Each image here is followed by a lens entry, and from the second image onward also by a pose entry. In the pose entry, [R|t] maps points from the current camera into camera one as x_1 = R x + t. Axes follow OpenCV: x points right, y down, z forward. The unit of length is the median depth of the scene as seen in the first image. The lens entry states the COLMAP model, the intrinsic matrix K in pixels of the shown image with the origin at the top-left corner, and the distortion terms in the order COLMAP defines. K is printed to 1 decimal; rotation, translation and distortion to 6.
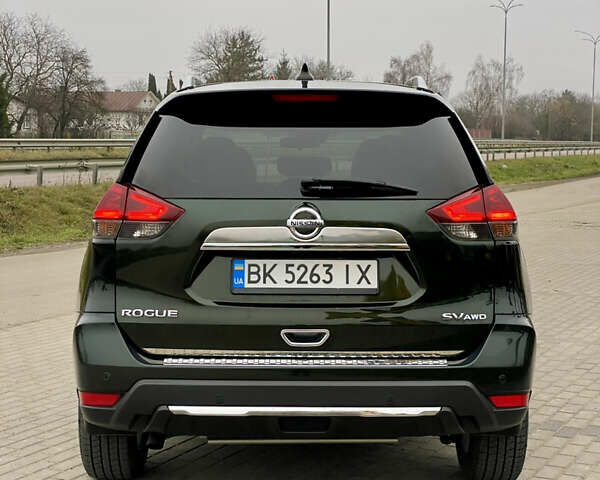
lens RADIAL K [[1216.0, 0, 300.0], [0, 1216.0, 240.0], [0, 0, 1]] dist [0.034680, 0.162216]
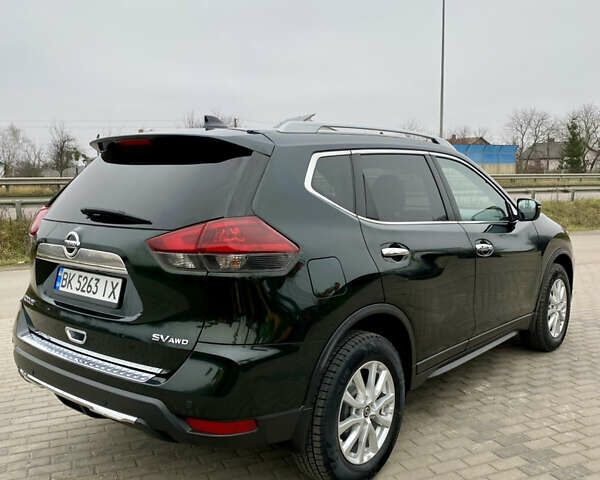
lens RADIAL K [[606.9, 0, 312.4], [0, 606.9, 240.2], [0, 0, 1]] dist [0.095733, -0.210406]
pose [[0.766668, 0.064265, -0.638819, 0.576743], [-0.048387, 0.997932, 0.042321, -0.054542], [0.640218, -0.001536, 0.768192, 0.668043]]
